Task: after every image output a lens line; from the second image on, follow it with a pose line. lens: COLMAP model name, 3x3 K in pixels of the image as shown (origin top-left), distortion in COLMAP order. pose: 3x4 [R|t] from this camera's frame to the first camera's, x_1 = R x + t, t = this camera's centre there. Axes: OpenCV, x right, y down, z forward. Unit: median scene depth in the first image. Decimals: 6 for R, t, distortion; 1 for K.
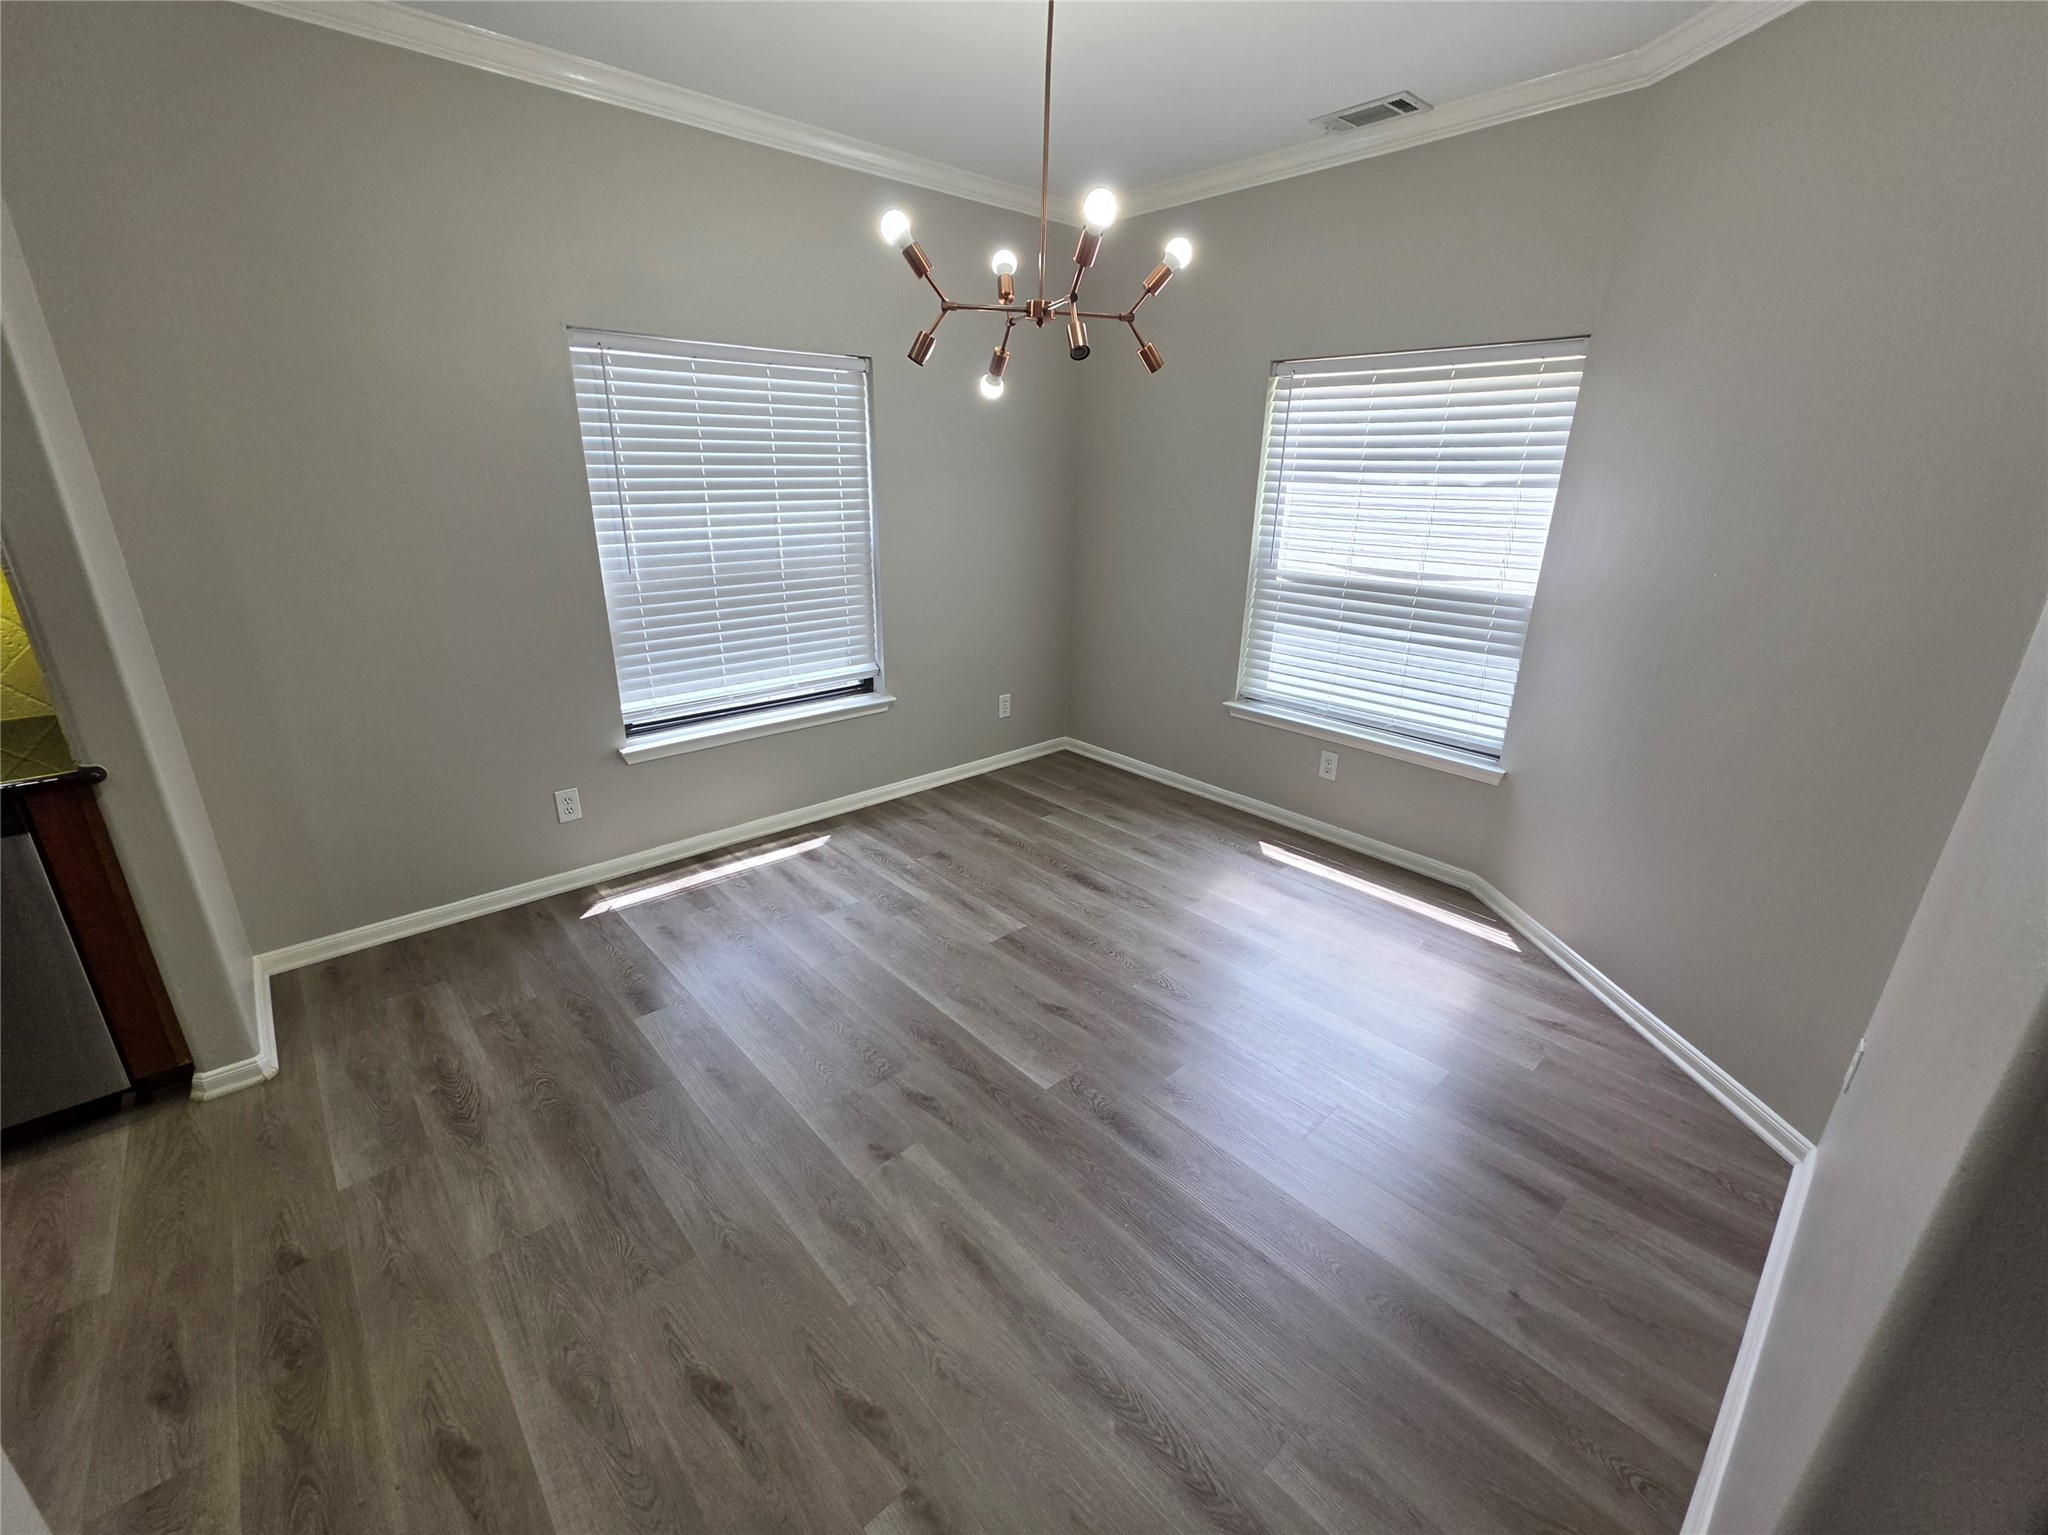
lens RADIAL K [[855.0, 0, 1021.4], [0, 855.0, 765.0], [0, 0, 1]] dist [-0.003802, -0.000131]
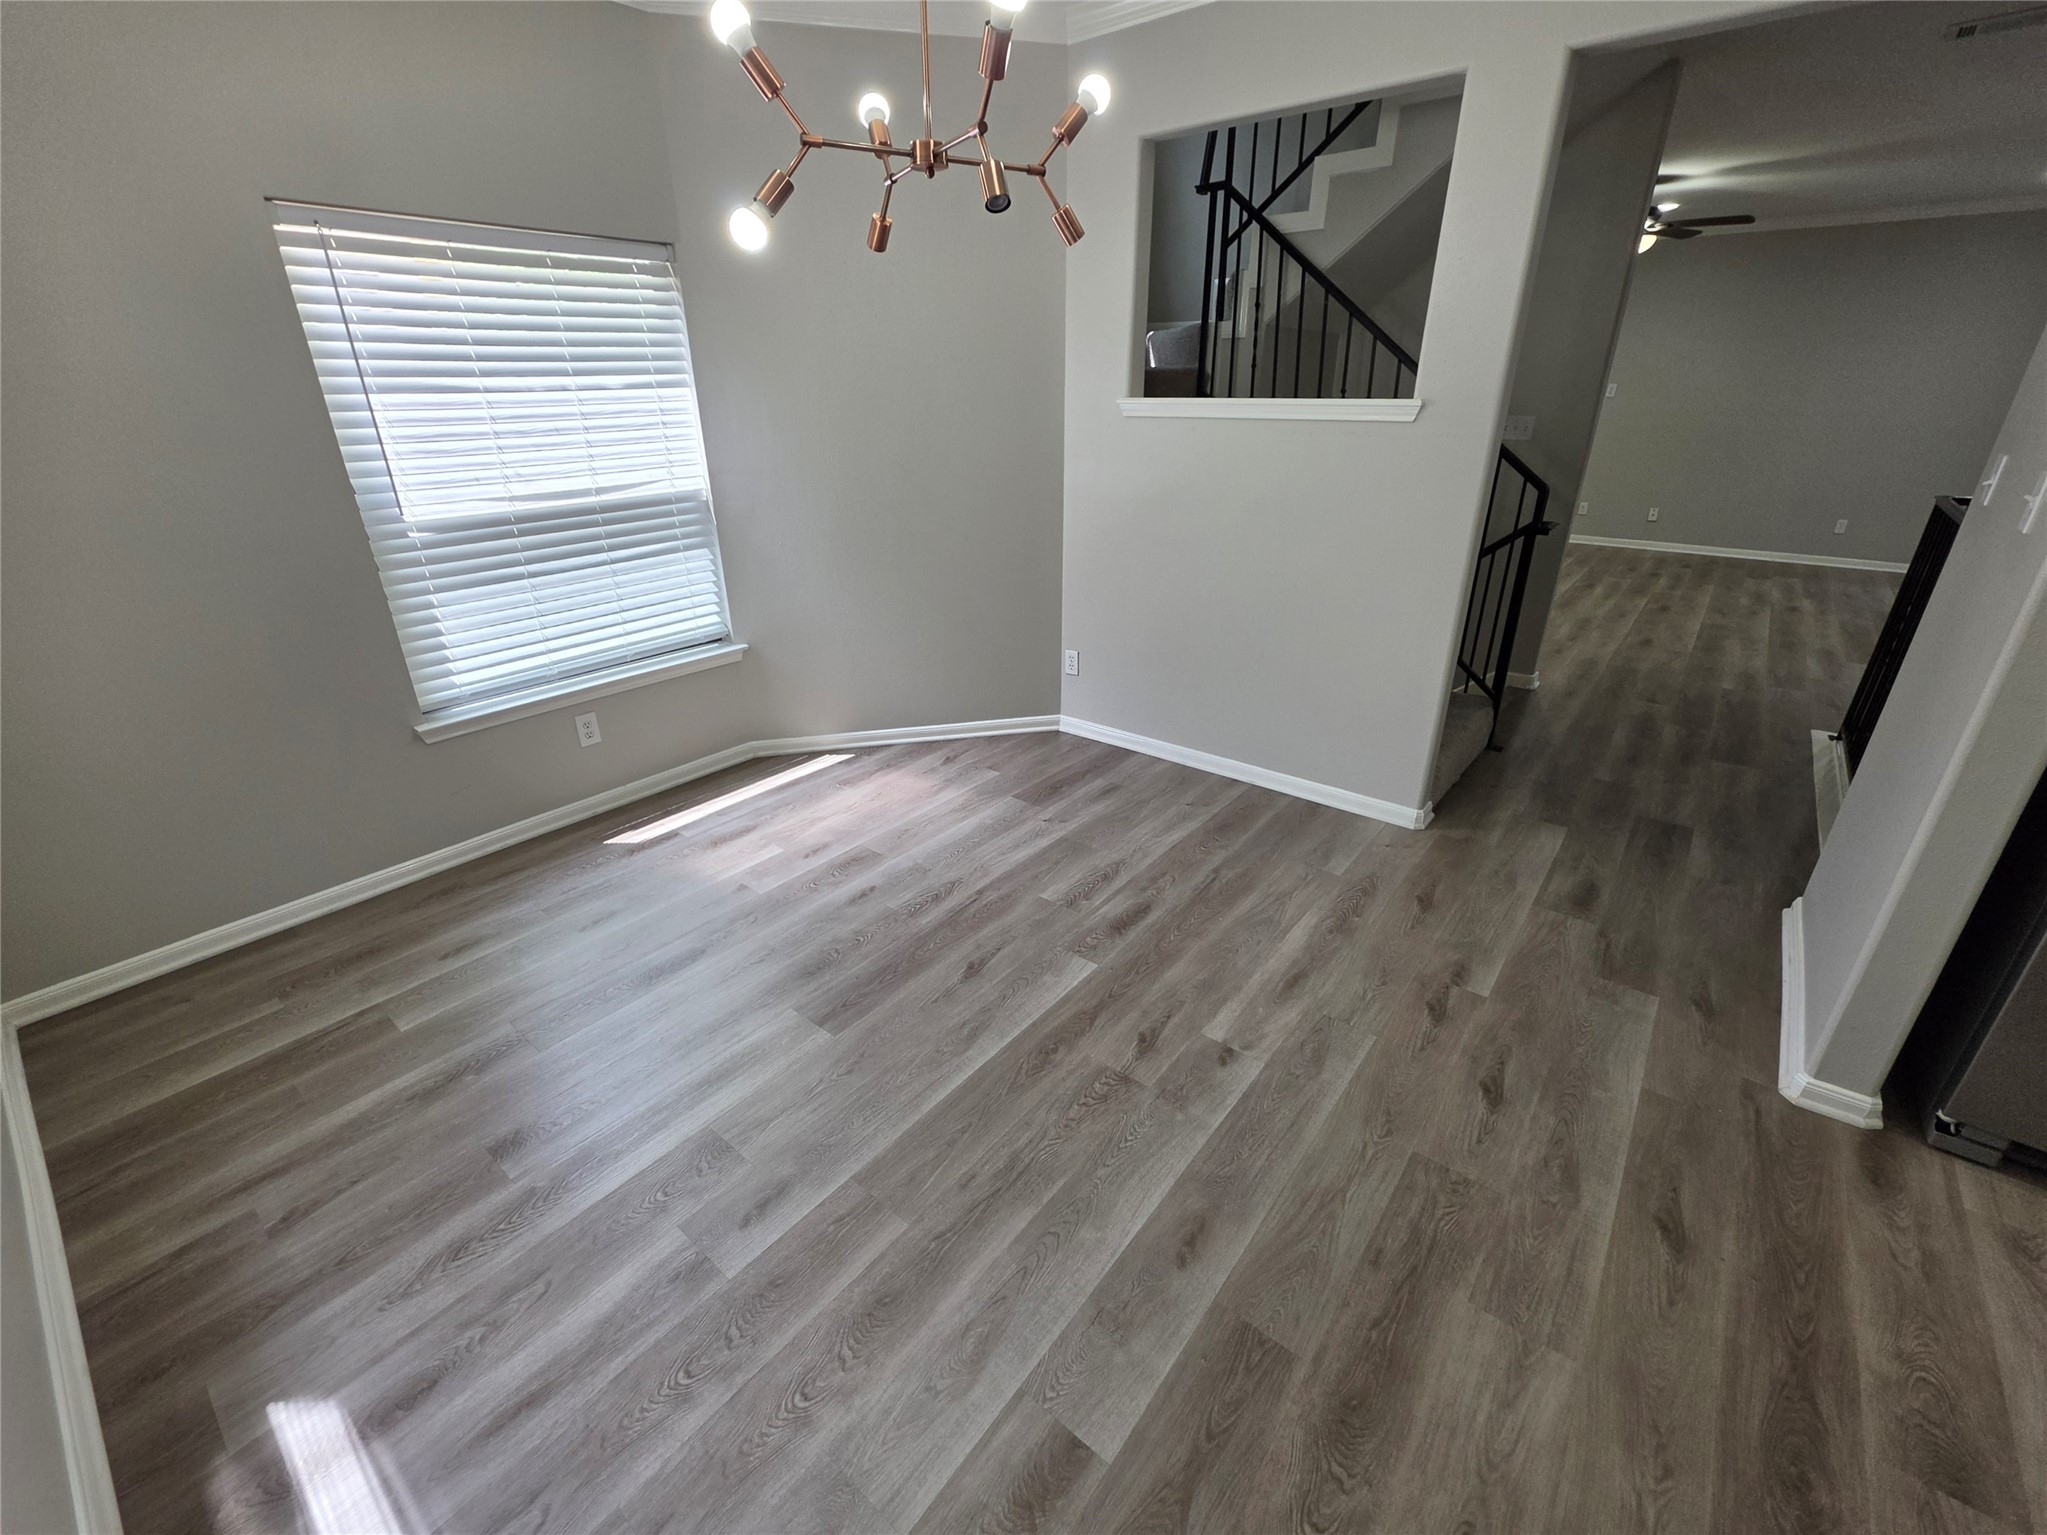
lens RADIAL K [[854.6, 0, 1020.9], [0, 854.6, 765.0], [0, 0, 1]] dist [-0.003802, -0.000131]
pose [[-0.152575, -0.416108, 0.896424, -0.554933], [0.334899, 0.831609, 0.443023, -0.230222], [-0.929819, 0.367805, 0.012472, 0.670031]]
